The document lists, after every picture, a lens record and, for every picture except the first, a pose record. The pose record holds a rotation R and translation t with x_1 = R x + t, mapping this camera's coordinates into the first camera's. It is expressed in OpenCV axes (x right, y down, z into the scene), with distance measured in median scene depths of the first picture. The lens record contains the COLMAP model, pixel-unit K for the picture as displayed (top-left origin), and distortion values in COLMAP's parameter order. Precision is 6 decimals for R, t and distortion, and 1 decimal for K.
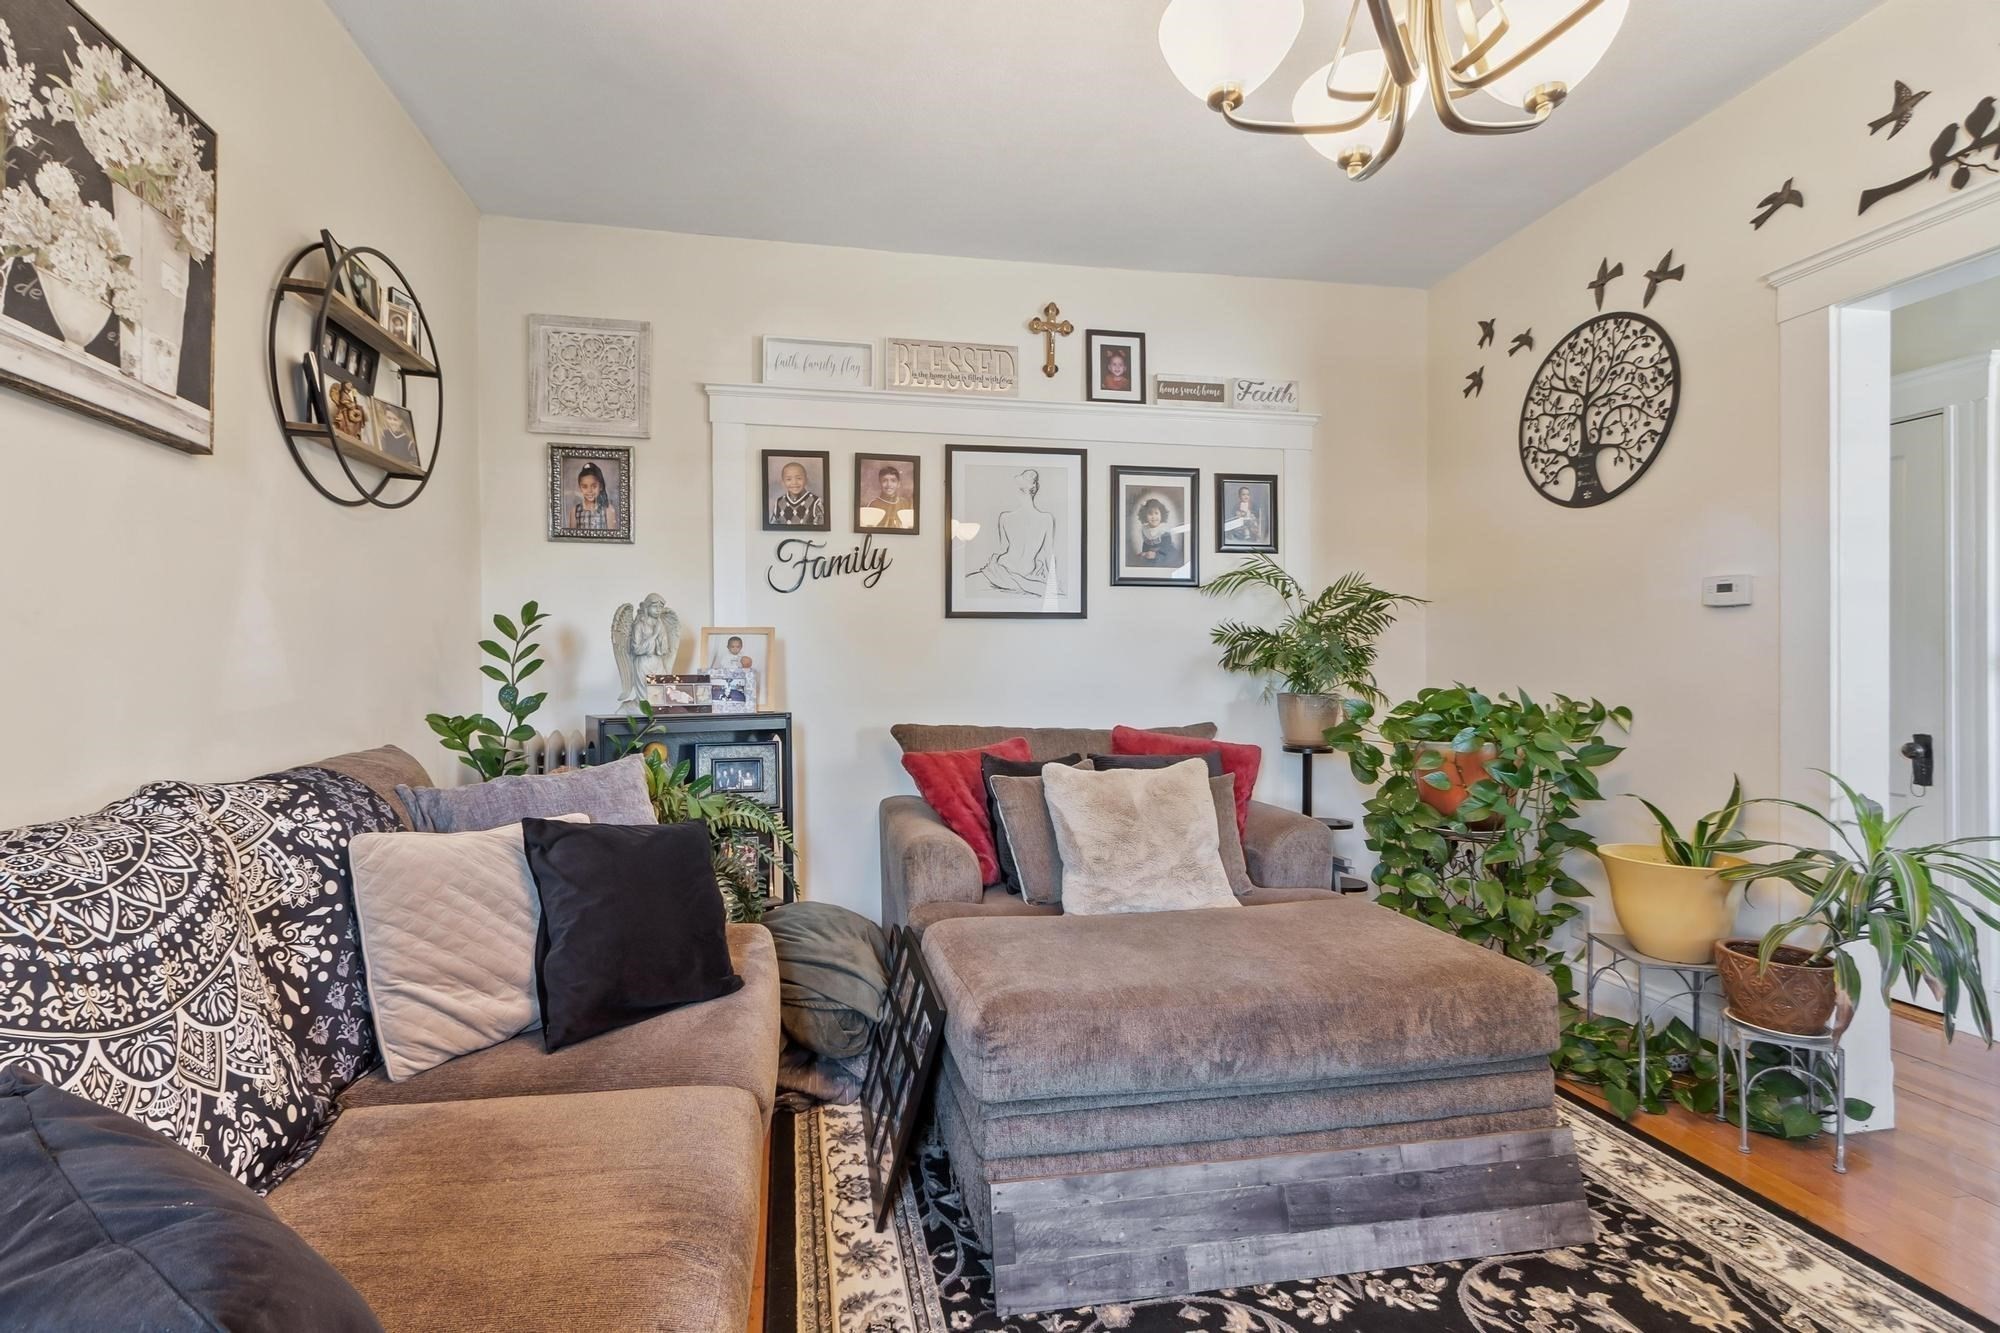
lens RADIAL K [[889.4, 0, 930.1], [0, 889.4, 663.6], [0, 0, 1]] dist [-0.000503, -0.000054]
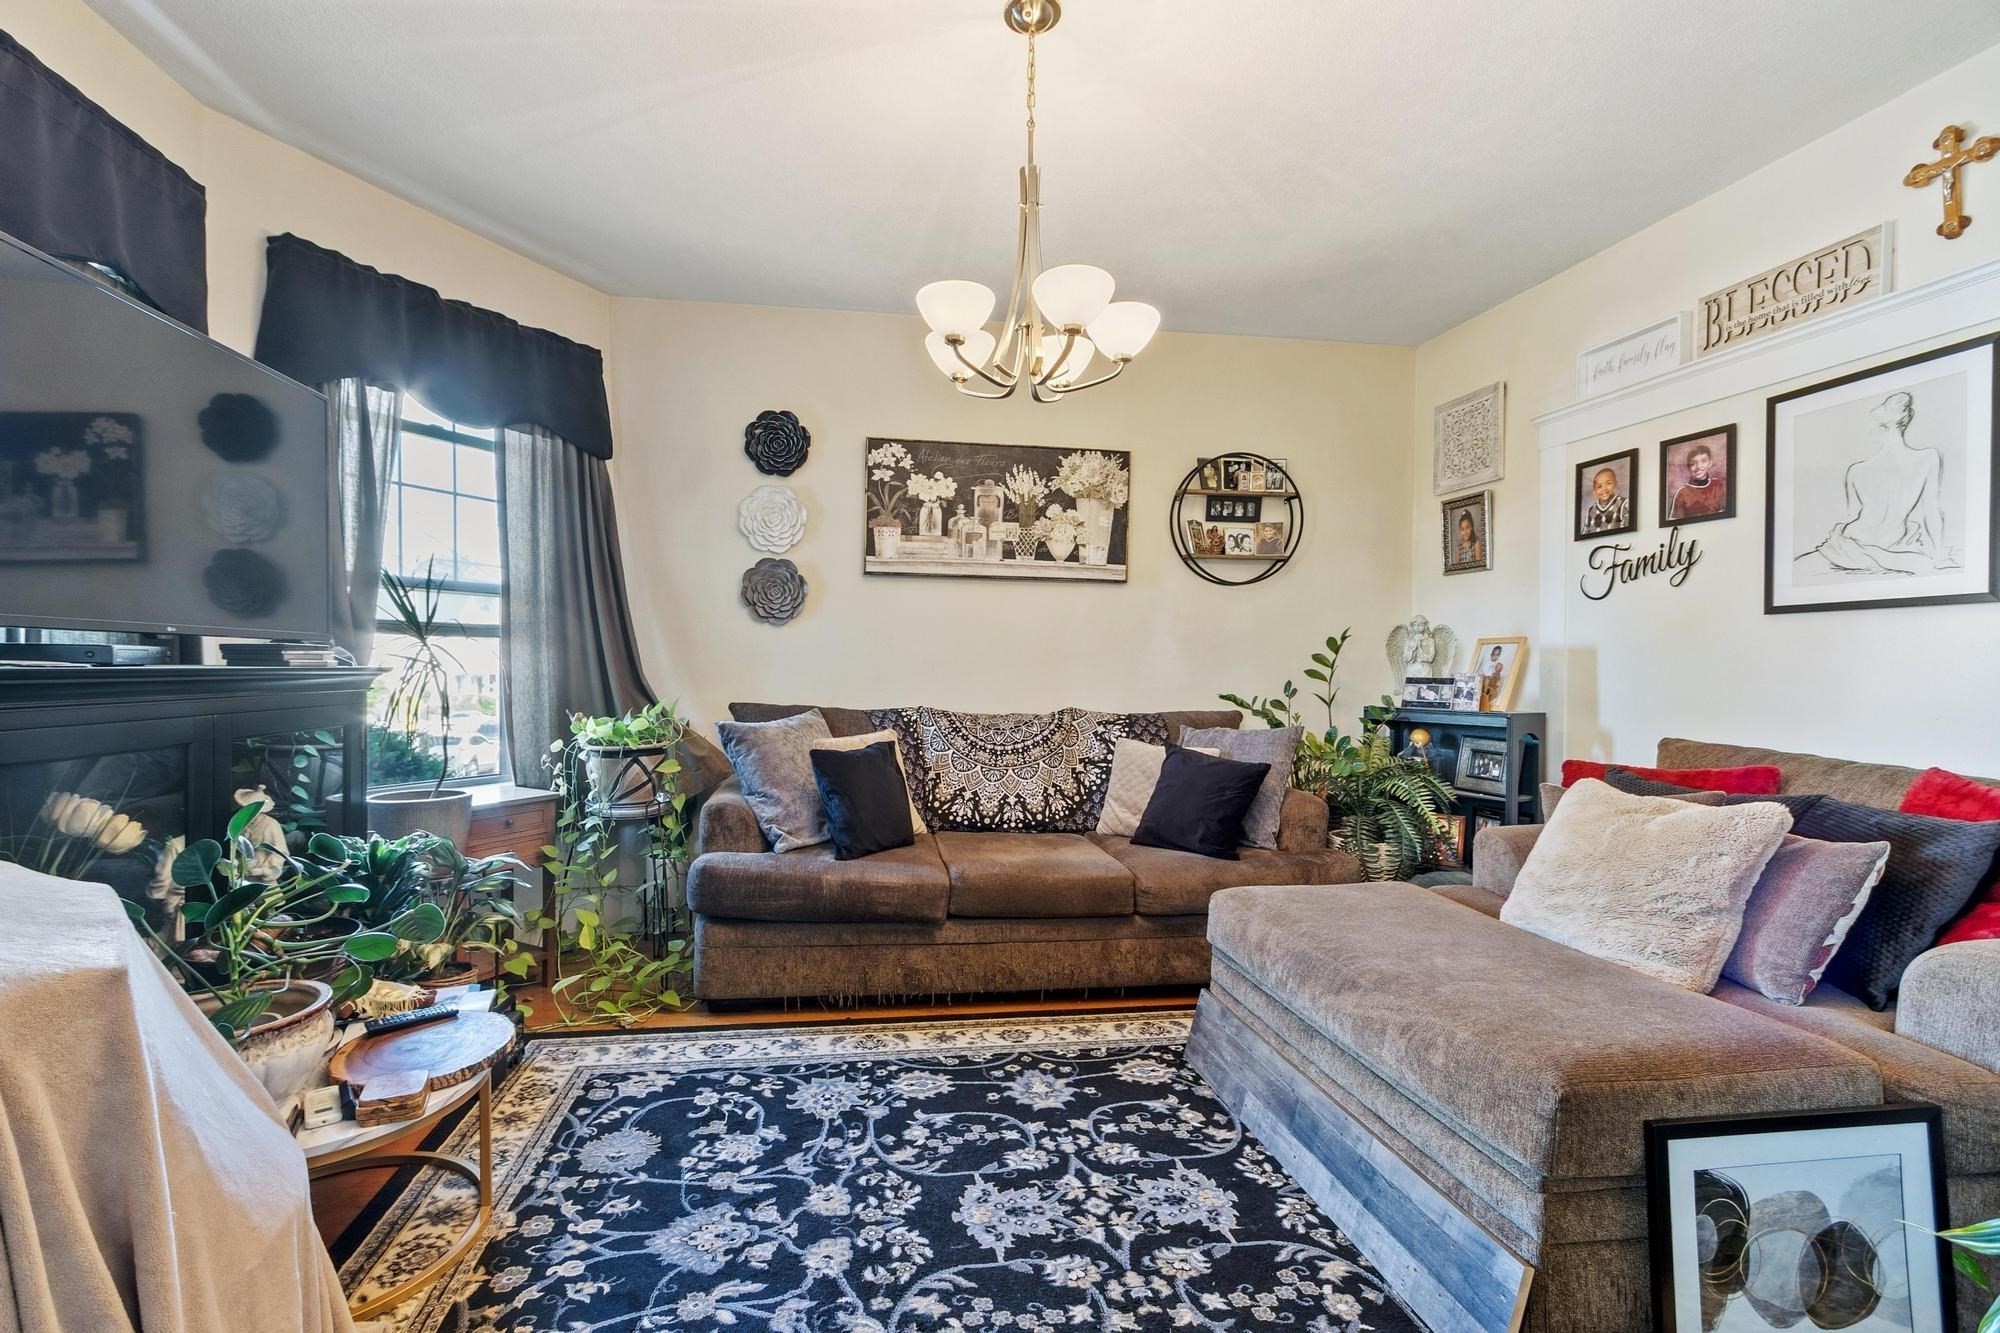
lens RADIAL K [[857.4, 0, 967.4], [0, 857.4, 669.2], [0, 0, 1]] dist [-0.000597, -0.000195]
pose [[-0.001174, 0.006508, -0.999978, 0.835315], [-0.005999, 0.999961, 0.006515, -0.002986], [0.999981, 0.006007, -0.001135, 0.294495]]
